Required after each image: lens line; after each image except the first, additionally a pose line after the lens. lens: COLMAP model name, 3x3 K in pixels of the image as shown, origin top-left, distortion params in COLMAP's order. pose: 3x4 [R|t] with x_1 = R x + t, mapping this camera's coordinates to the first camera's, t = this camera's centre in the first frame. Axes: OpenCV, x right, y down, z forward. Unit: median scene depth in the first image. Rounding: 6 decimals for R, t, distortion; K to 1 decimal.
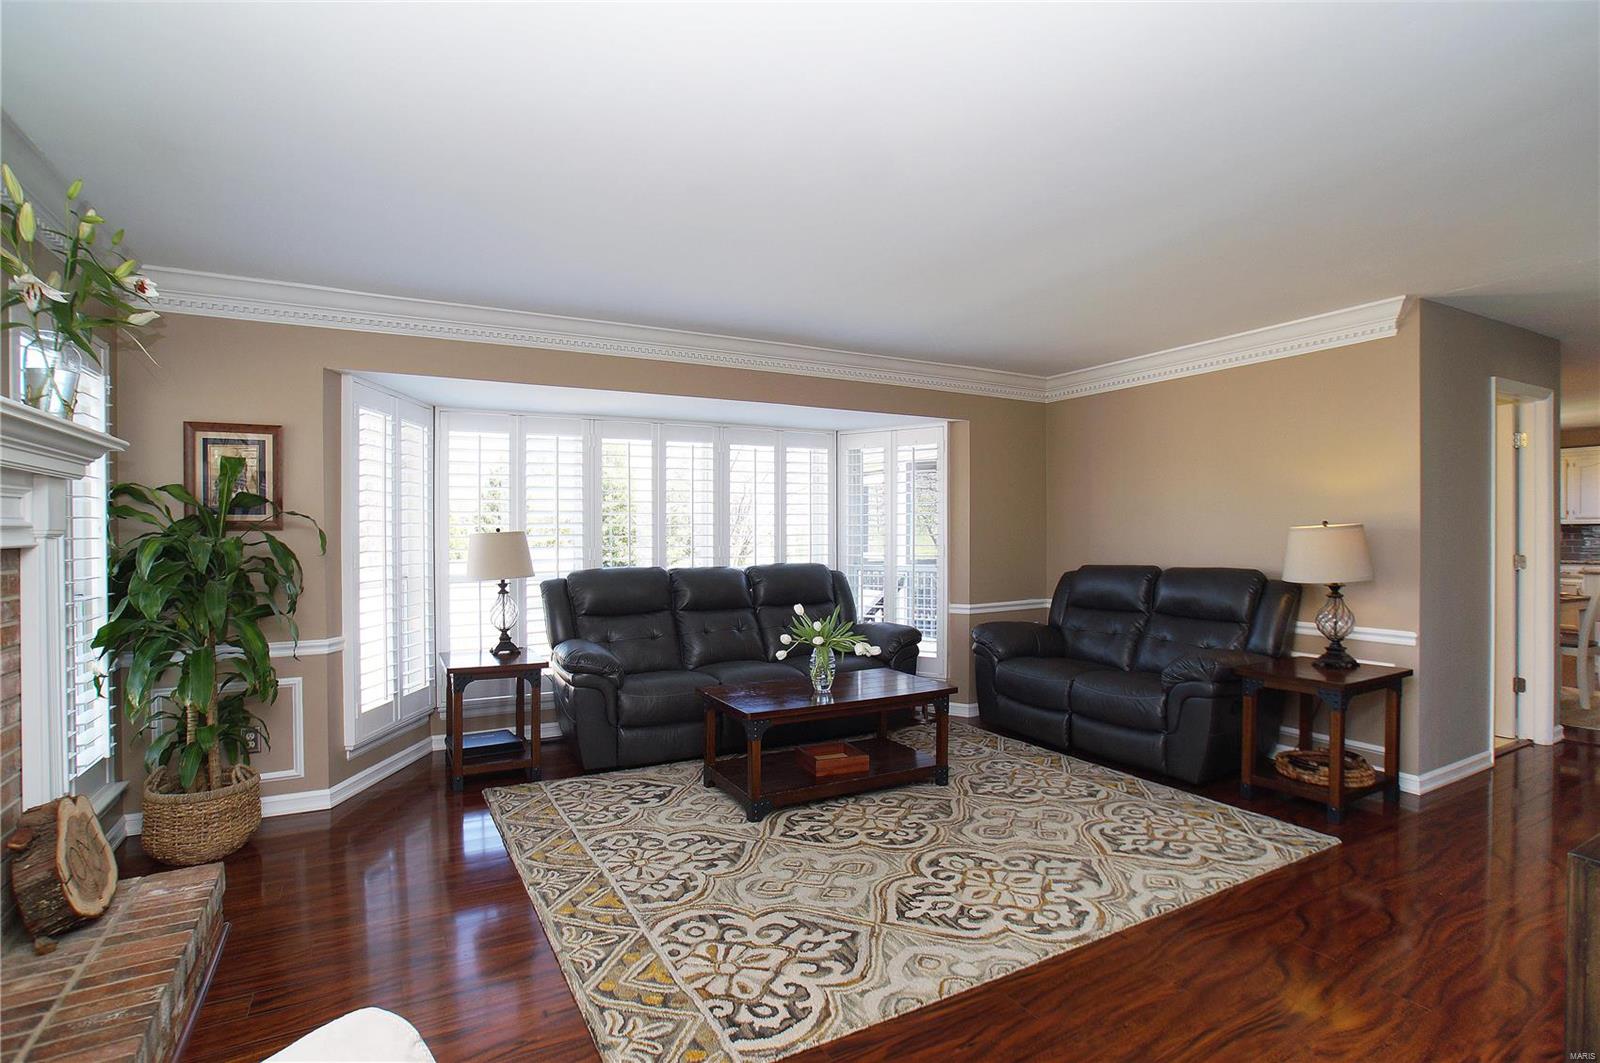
lens RADIAL K [[769.4, 0, 794.2], [0, 769.4, 533.9], [0, 0, 1]] dist [-0.056378, 0.016433]
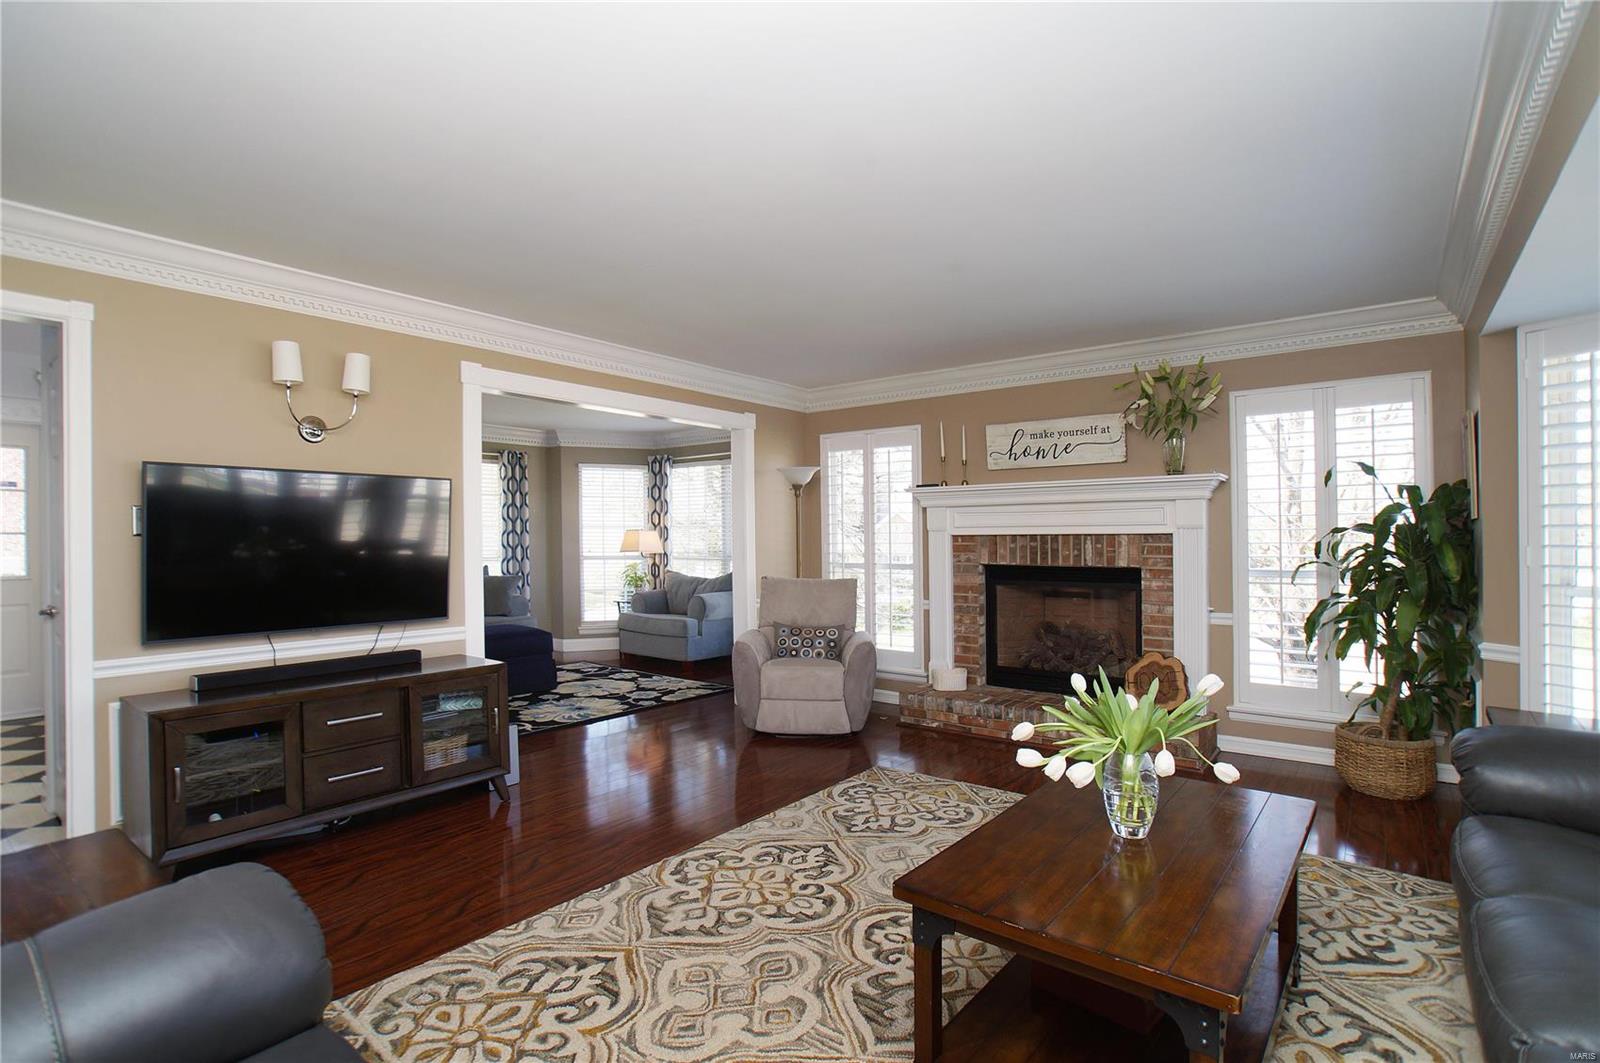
lens RADIAL K [[769.4, 0, 787.8], [0, 769.4, 535.3], [0, 0, 1]] dist [-0.056378, 0.016433]
pose [[-0.924242, 0.009101, -0.381700, 0.577052], [0.009551, 0.999954, 0.000716, 0.008551], [0.381689, -0.002983, -0.924286, 1.853375]]
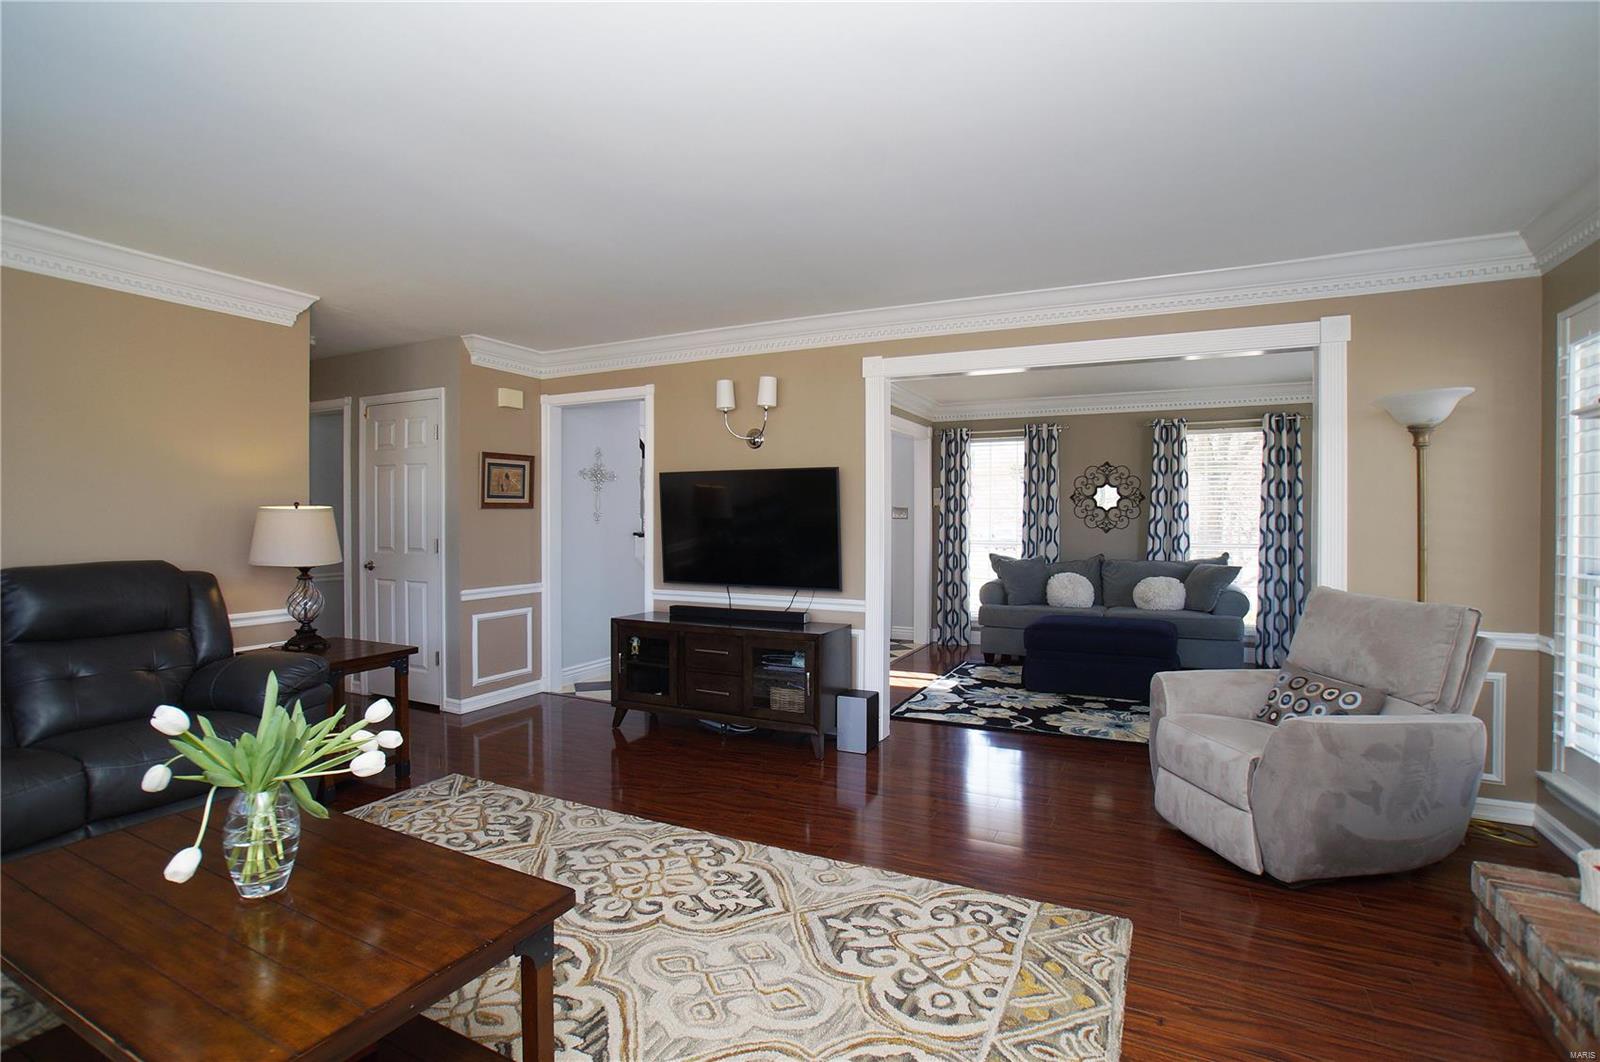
lens RADIAL K [[769.4, 0, 771.6], [0, 769.4, 528.2], [0, 0, 1]] dist [-0.056378, 0.016433]
pose [[-0.553038, -0.003212, 0.833150, -0.587728], [0.002753, 0.999980, 0.005683, 0.016749], [-0.833151, 0.005436, -0.553018, 1.348463]]
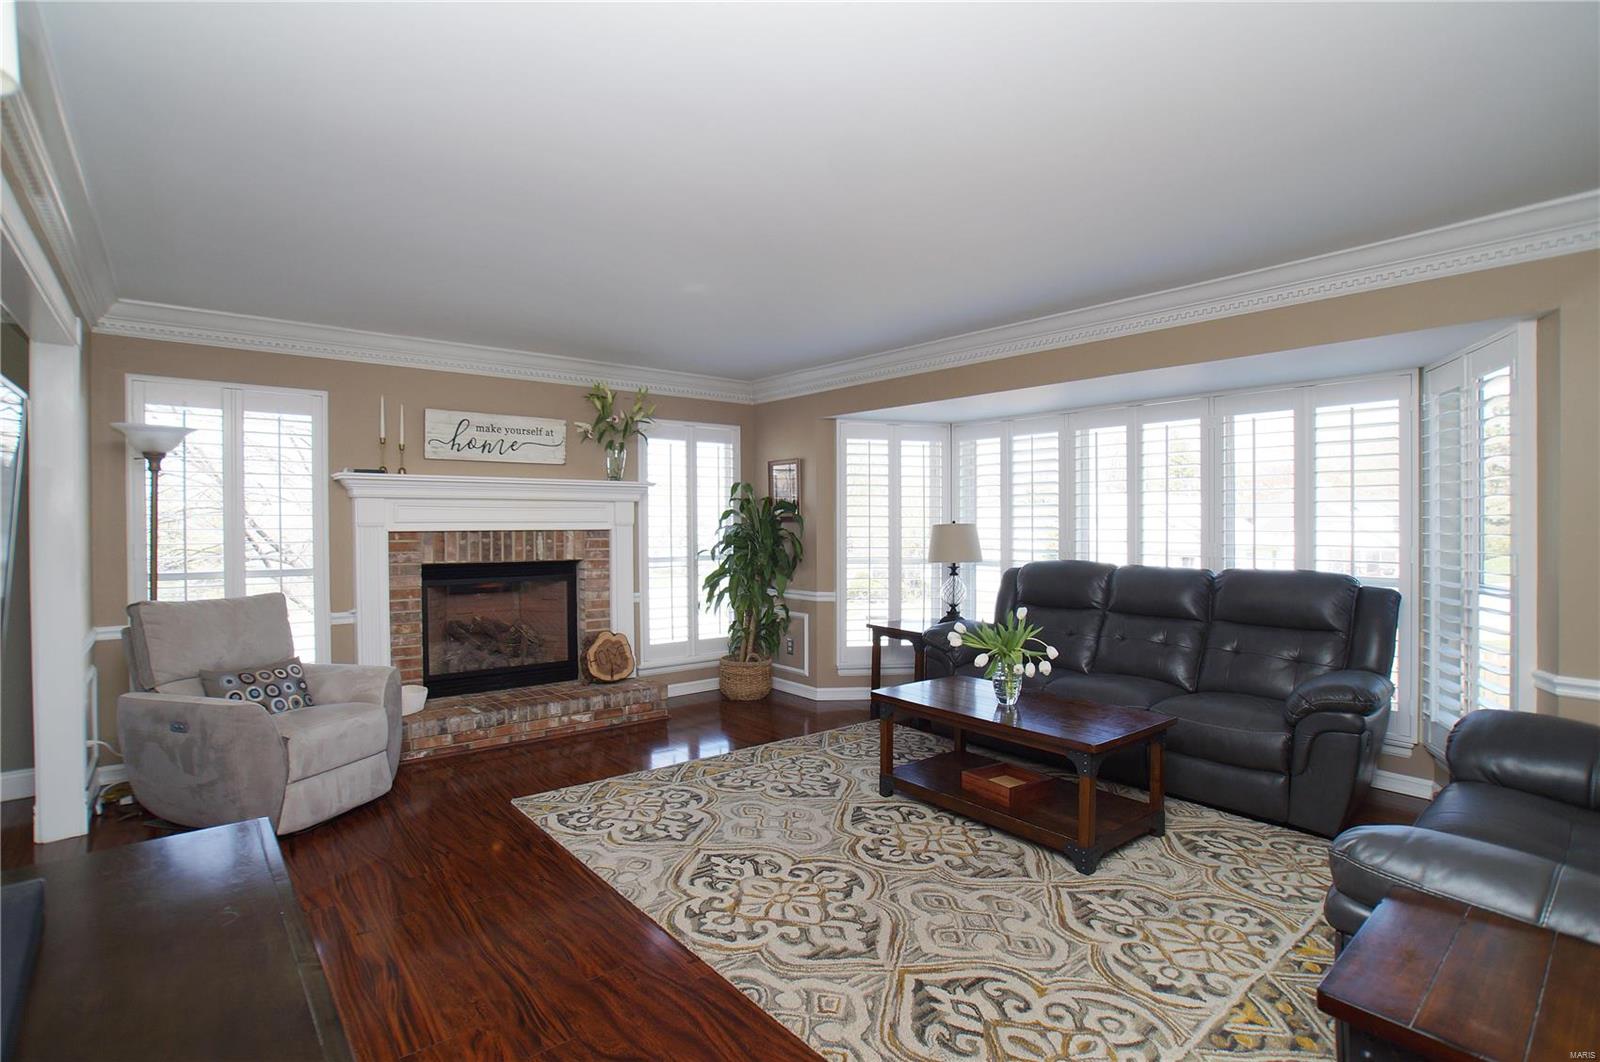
lens RADIAL K [[769.4, 0, 774.1], [0, 769.4, 515.6], [0, 0, 1]] dist [-0.056378, 0.016433]
pose [[0.172506, -0.002931, -0.985004, 1.167052], [-0.002435, 0.999991, -0.003402, -0.015719], [0.985005, 0.002985, 0.172497, 0.788362]]
